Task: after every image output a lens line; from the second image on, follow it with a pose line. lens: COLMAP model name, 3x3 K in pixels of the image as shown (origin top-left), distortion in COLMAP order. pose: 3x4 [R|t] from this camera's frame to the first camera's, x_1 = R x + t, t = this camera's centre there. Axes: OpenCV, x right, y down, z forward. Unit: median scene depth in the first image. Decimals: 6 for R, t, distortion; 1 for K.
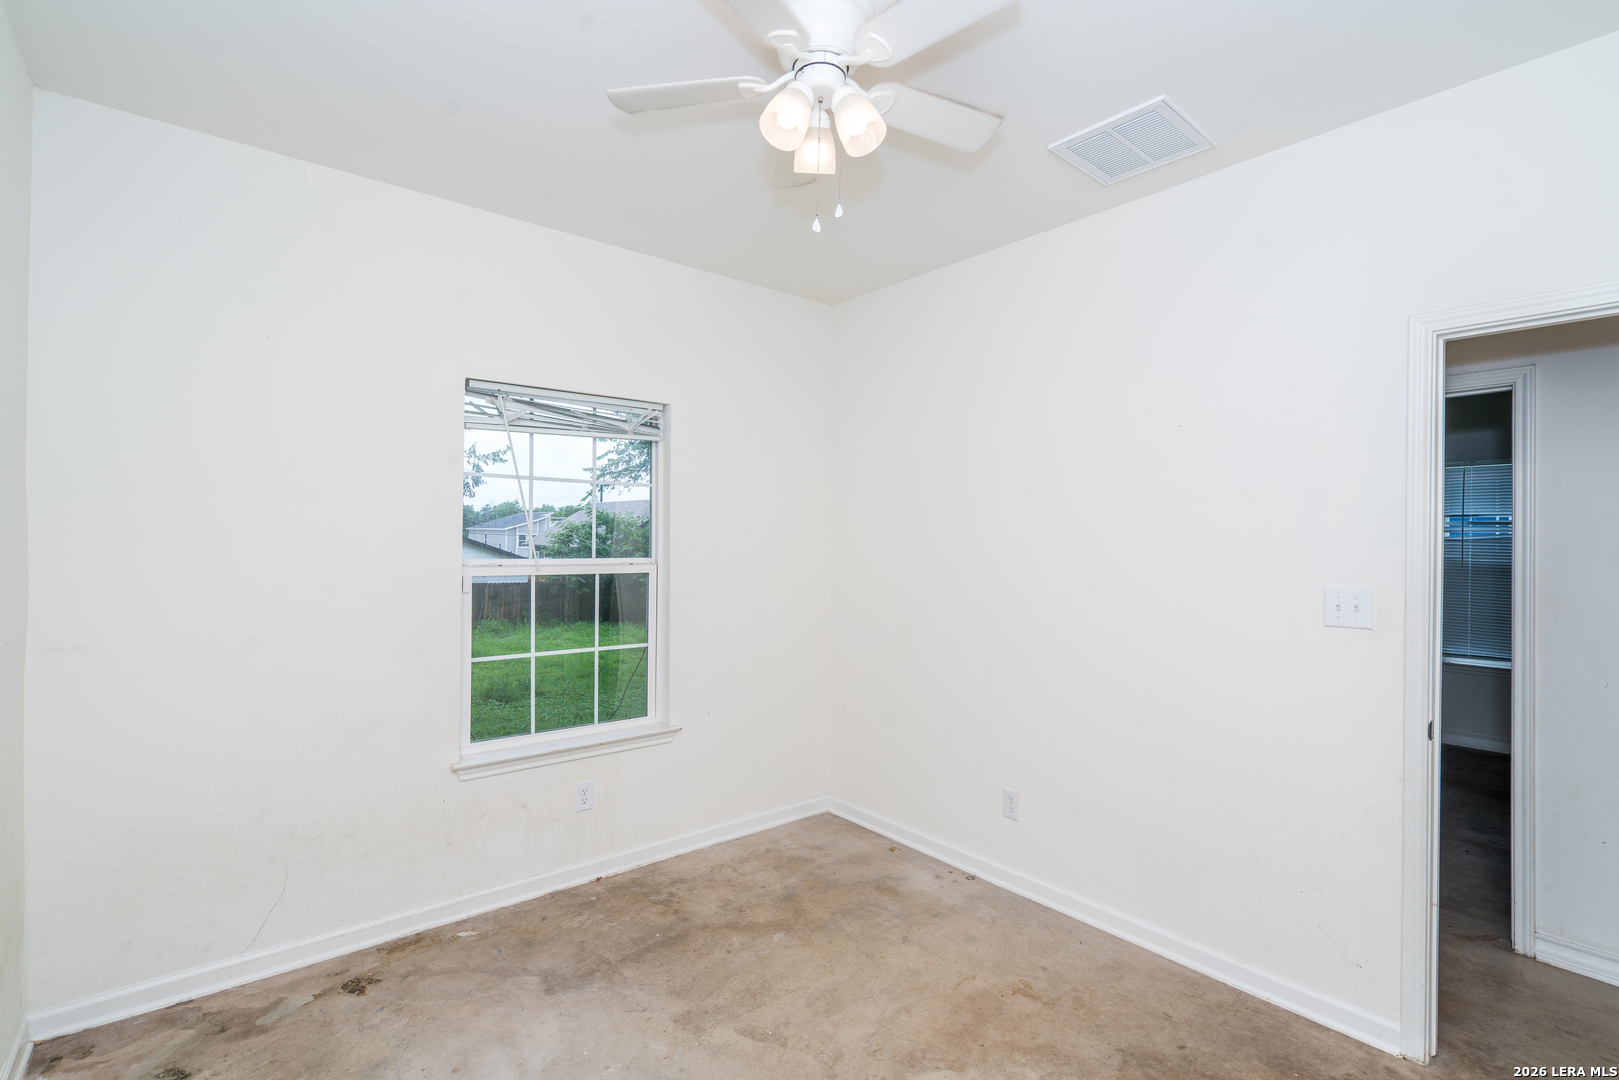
lens RADIAL K [[735.4, 0, 819.9], [0, 735.4, 542.9], [0, 0, 1]] dist [-0.001329, 0.000704]
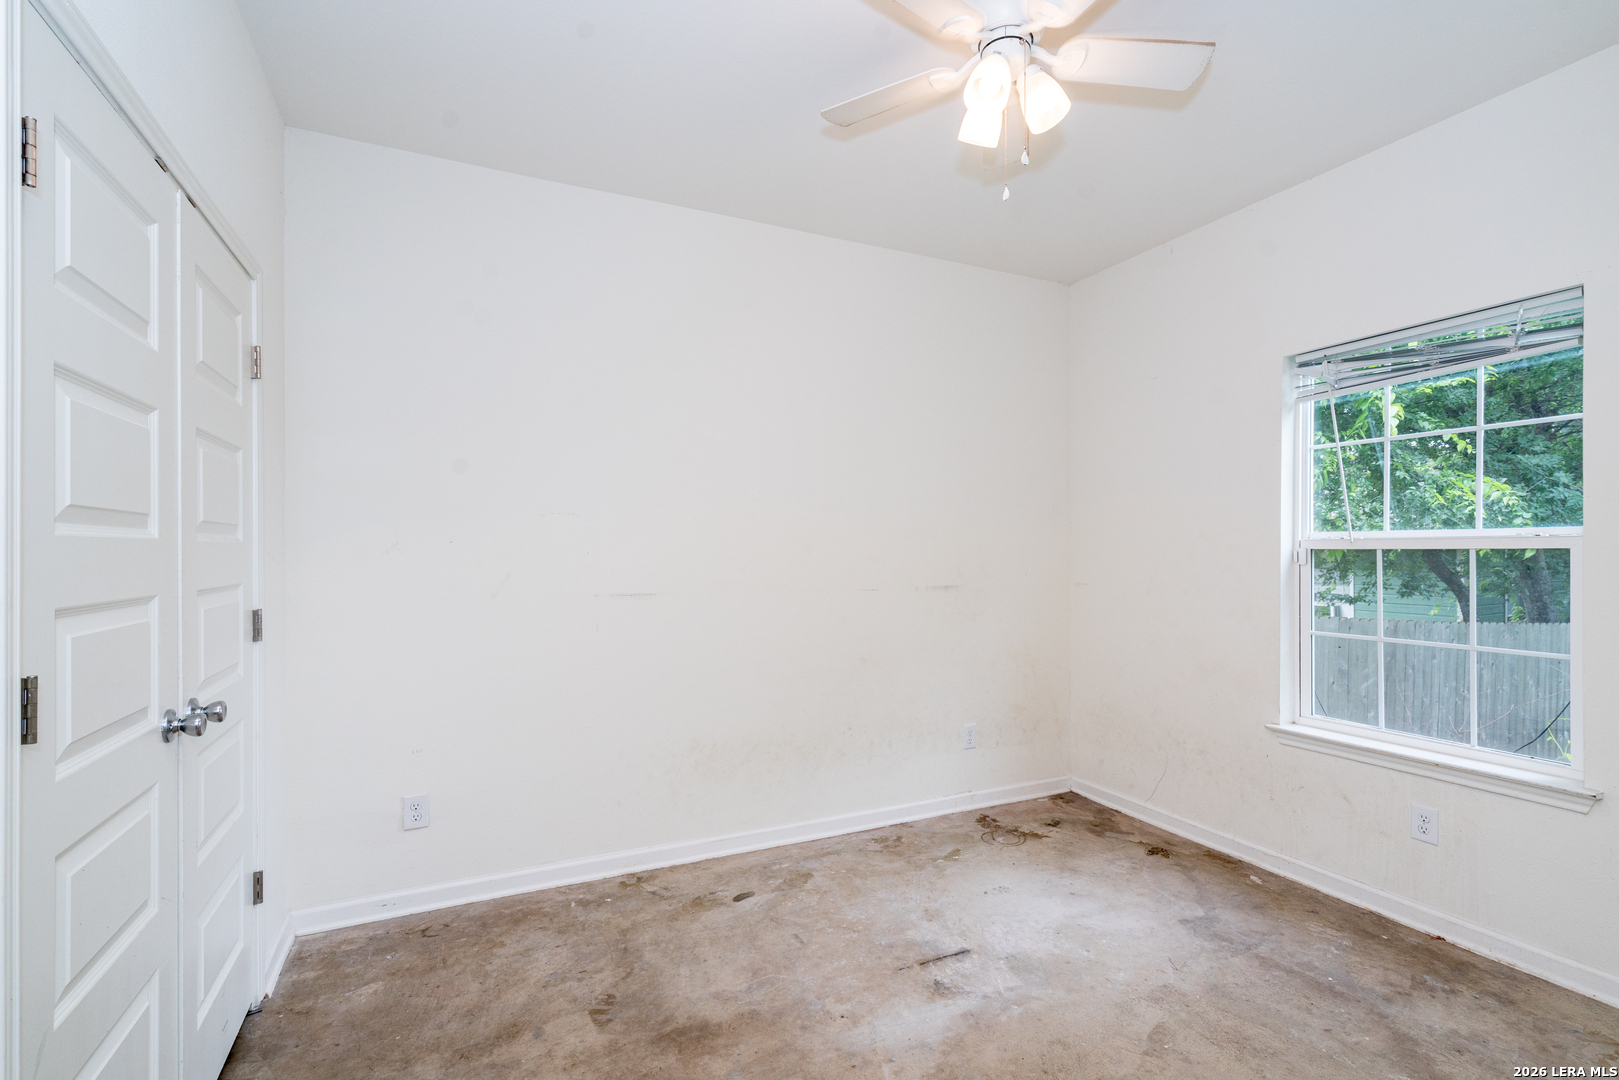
lens RADIAL K [[747.0, 0, 831.5], [0, 747.0, 556.0], [0, 0, 1]] dist [-0.001823, 0.000490]
pose [[-0.244843, -0.009000, -0.969521, 0.769896], [-0.001154, 0.999959, -0.008991, 0.076950], [0.969562, -0.001083, -0.244844, 0.709176]]
